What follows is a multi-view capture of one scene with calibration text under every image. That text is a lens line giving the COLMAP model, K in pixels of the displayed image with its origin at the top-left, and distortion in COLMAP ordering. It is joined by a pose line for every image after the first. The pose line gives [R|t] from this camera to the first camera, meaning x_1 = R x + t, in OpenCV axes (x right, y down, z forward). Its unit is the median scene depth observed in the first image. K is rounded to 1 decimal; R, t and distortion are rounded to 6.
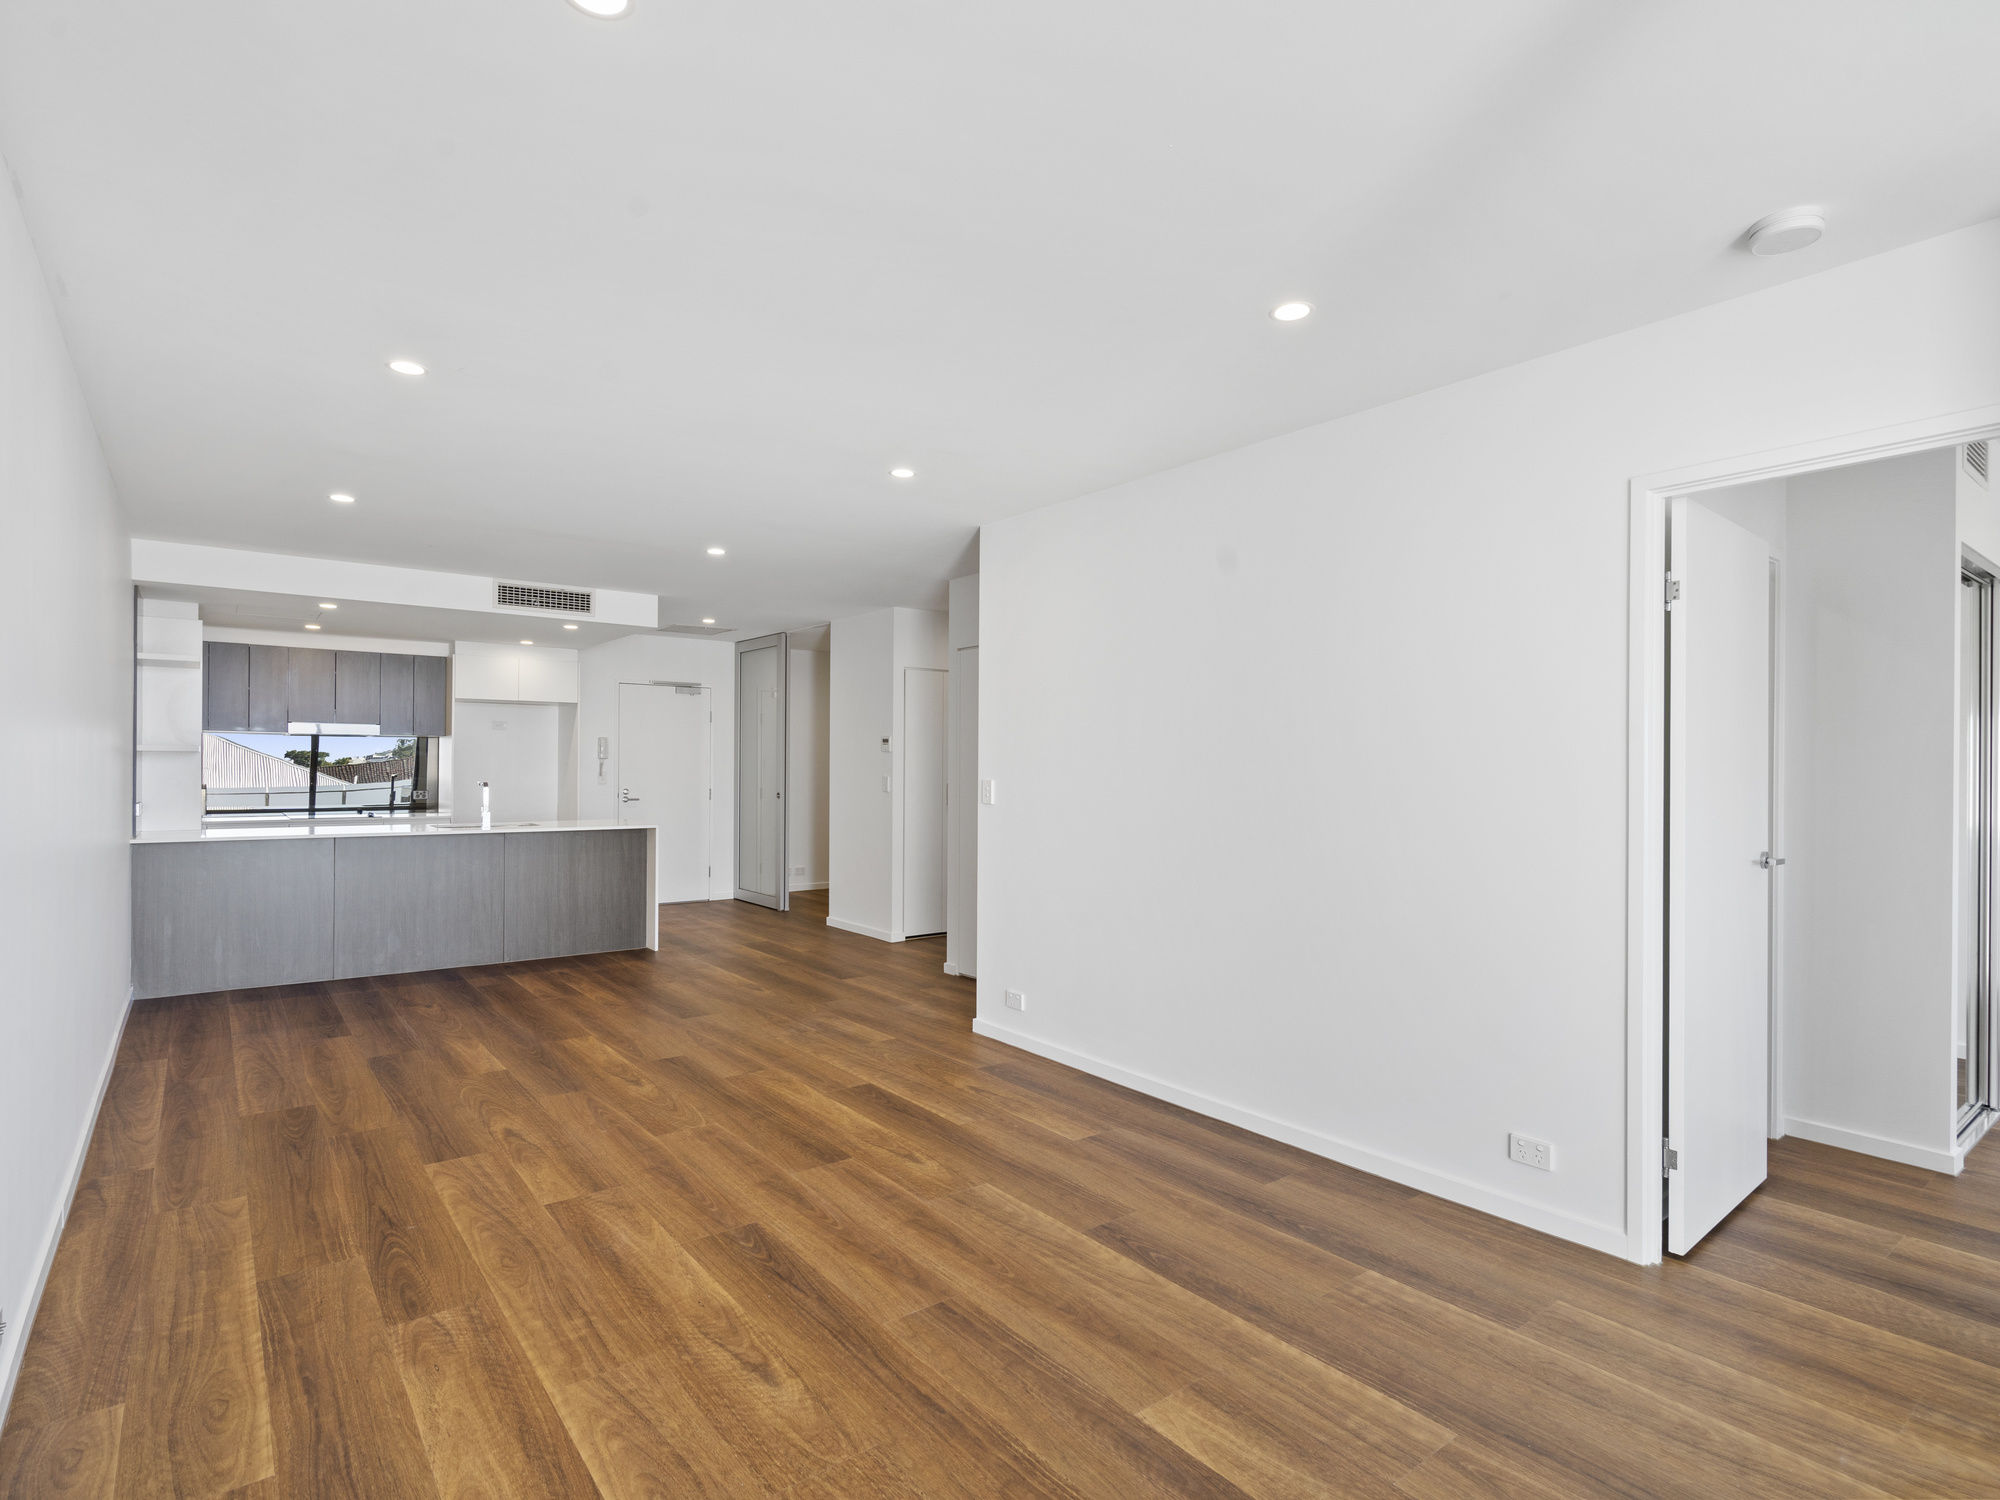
lens RADIAL K [[1011.4, 0, 997.8], [0, 1011.4, 771.3], [0, 0, 1]] dist [-0.000265, -0.000211]
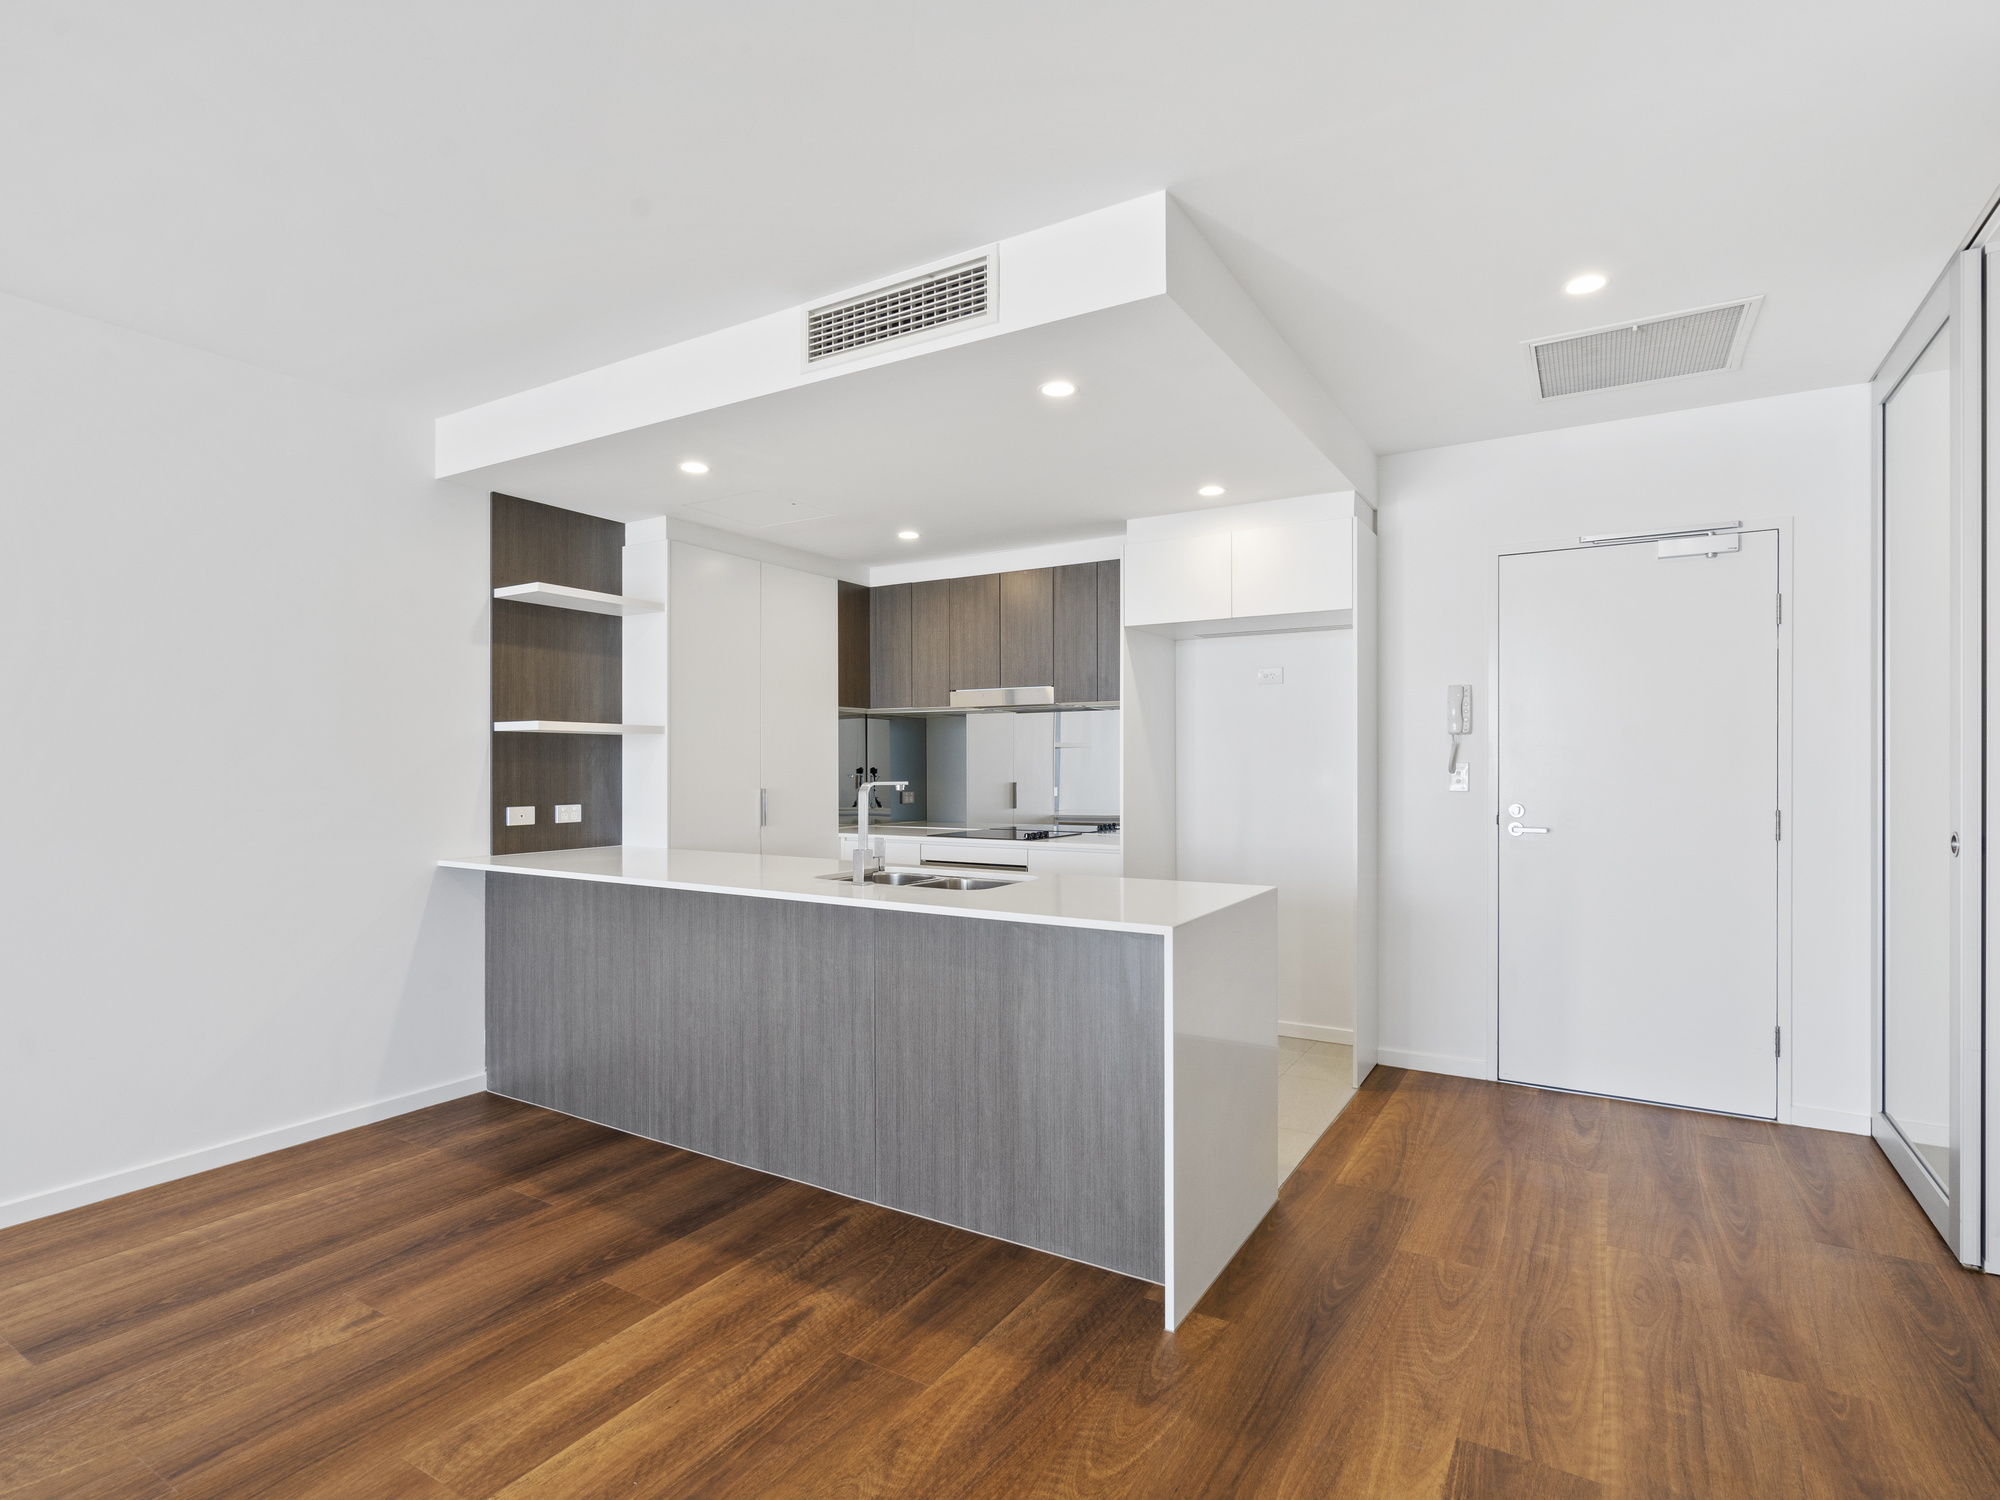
lens RADIAL K [[1019.8, 0, 998.3], [0, 1019.8, 769.0], [0, 0, 1]] dist [-0.002603, -0.000654]
pose [[0.351949, -0.002104, -0.936017, -0.063510], [-0.000942, 0.999996, -0.002602, 0.005574], [0.936019, 0.001798, 0.351945, 0.878106]]
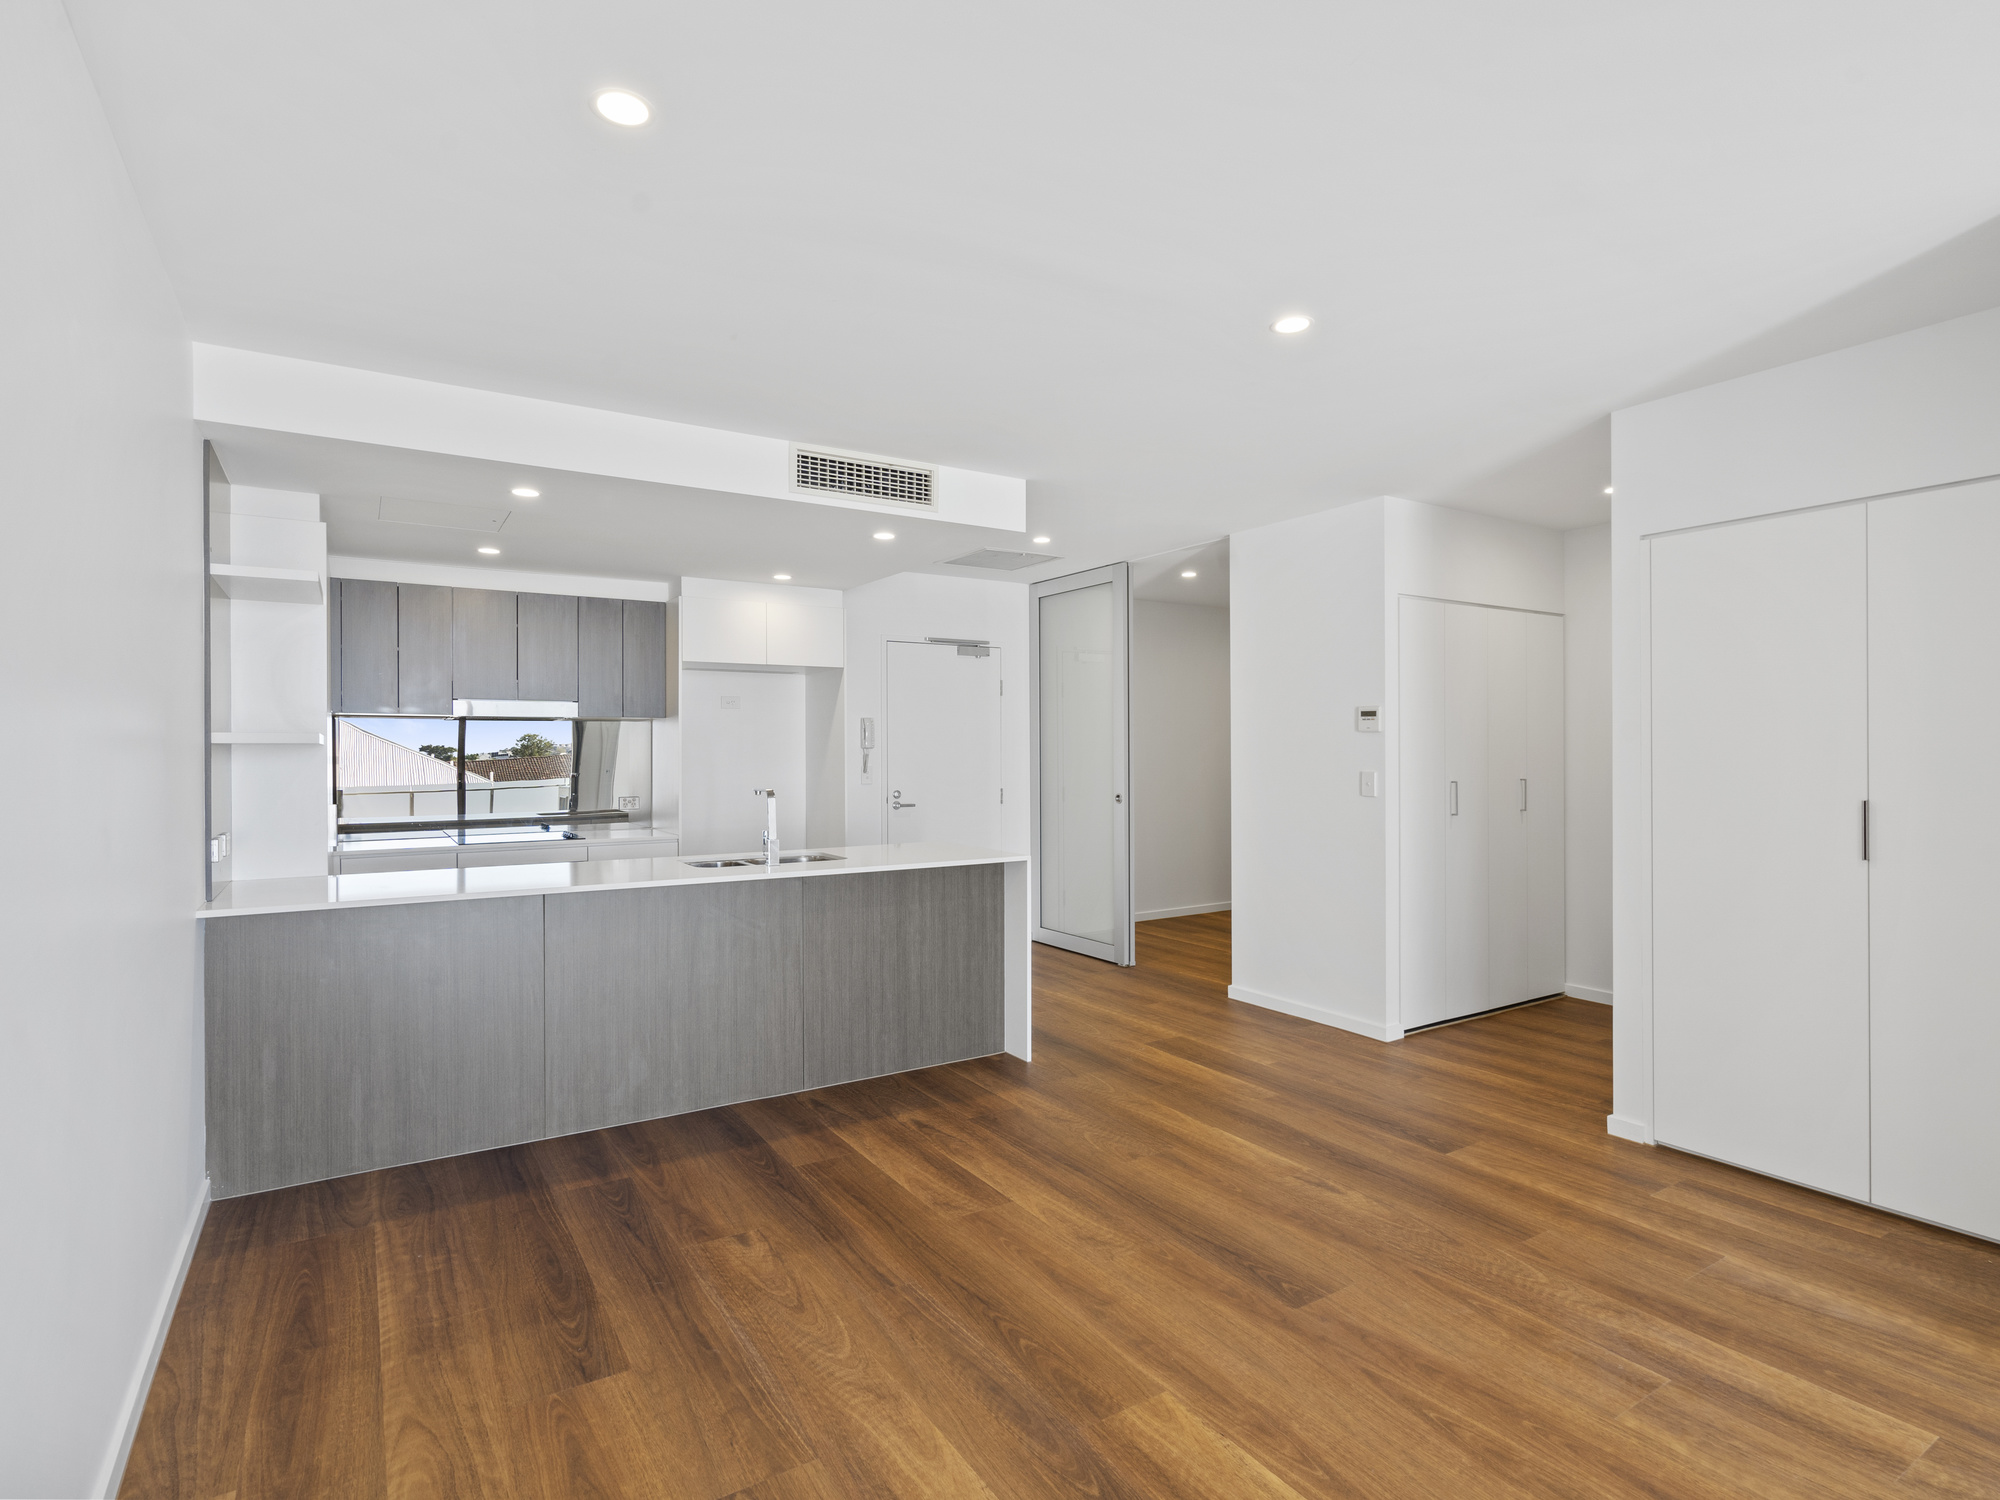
lens RADIAL K [[1019.3, 0, 1003.2], [0, 1019.3, 757.4], [0, 0, 1]] dist [-0.003948, -0.000719]
pose [[0.995291, -0.011827, -0.096209, -0.304514], [0.011850, 0.999930, -0.000335, -0.006309], [0.096206, -0.000806, 0.995361, 0.403399]]
